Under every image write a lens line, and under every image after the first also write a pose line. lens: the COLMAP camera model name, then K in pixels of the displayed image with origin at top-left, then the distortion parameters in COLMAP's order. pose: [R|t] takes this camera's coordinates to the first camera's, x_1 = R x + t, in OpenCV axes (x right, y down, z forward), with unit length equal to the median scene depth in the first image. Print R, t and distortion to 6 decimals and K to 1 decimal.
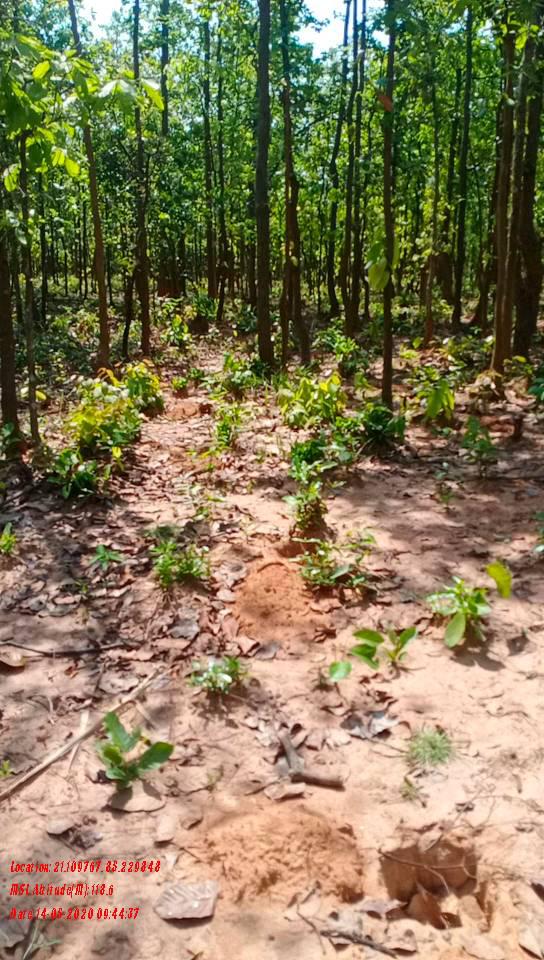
lens RADIAL K [[765.9, 0, 272.0], [0, 765.9, 480.0], [0, 0, 1]] dist [0.097854, -0.180832]
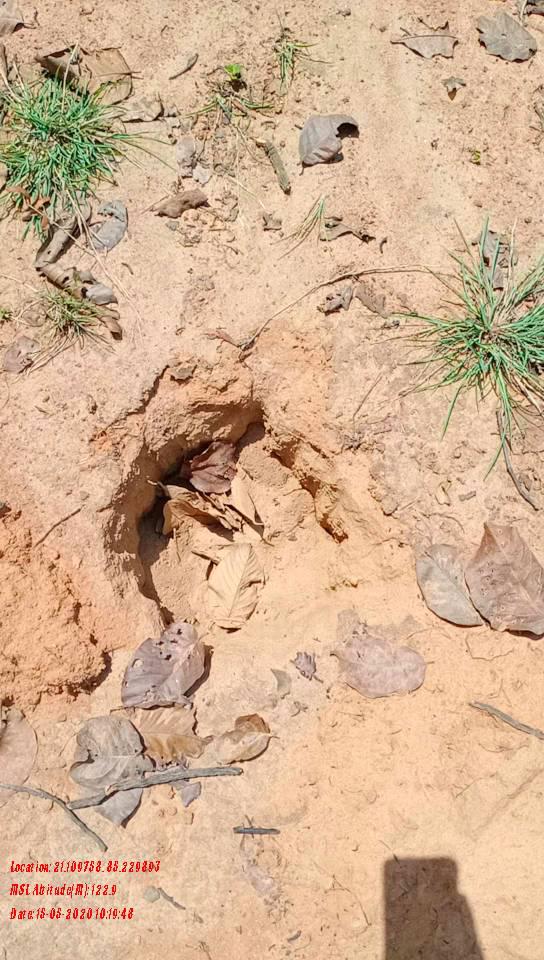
lens RADIAL K [[774.0, 0, 272.0], [0, 774.0, 480.0], [0, 0, 1]] dist [-0.006182, -0.004693]
pose [[0.822751, -0.522281, 0.224286, 0.096496], [0.033339, 0.438252, 0.898234, 0.058313], [-0.567424, -0.731545, 0.377984, 0.549609]]
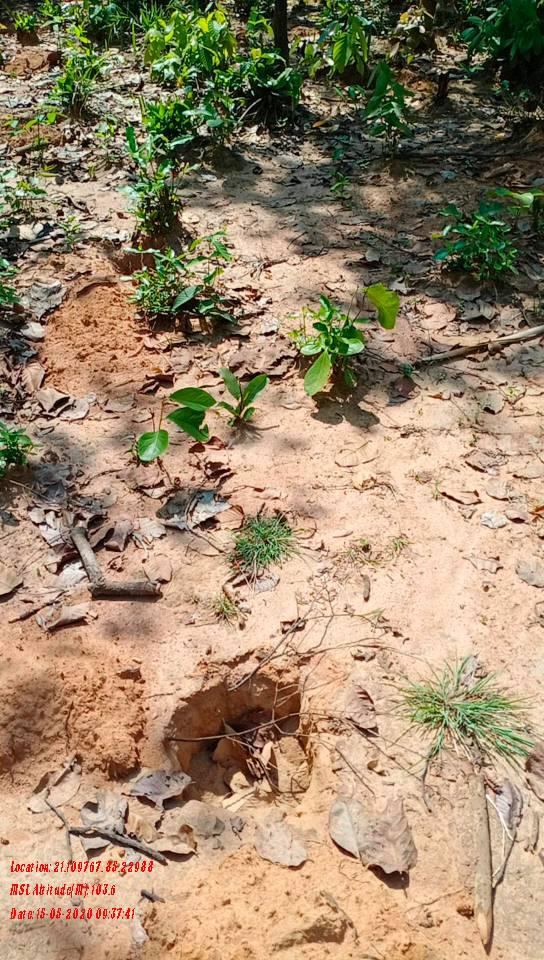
lens RADIAL K [[765.9, 0, 272.0], [0, 765.9, 480.0], [0, 0, 1]] dist [0.097854, -0.180832]
pose [[0.995805, -0.040771, 0.081915, 0.126872], [0.005821, 0.921656, 0.387965, -0.009483], [-0.091316, -0.385861, 0.918027, 0.261340]]
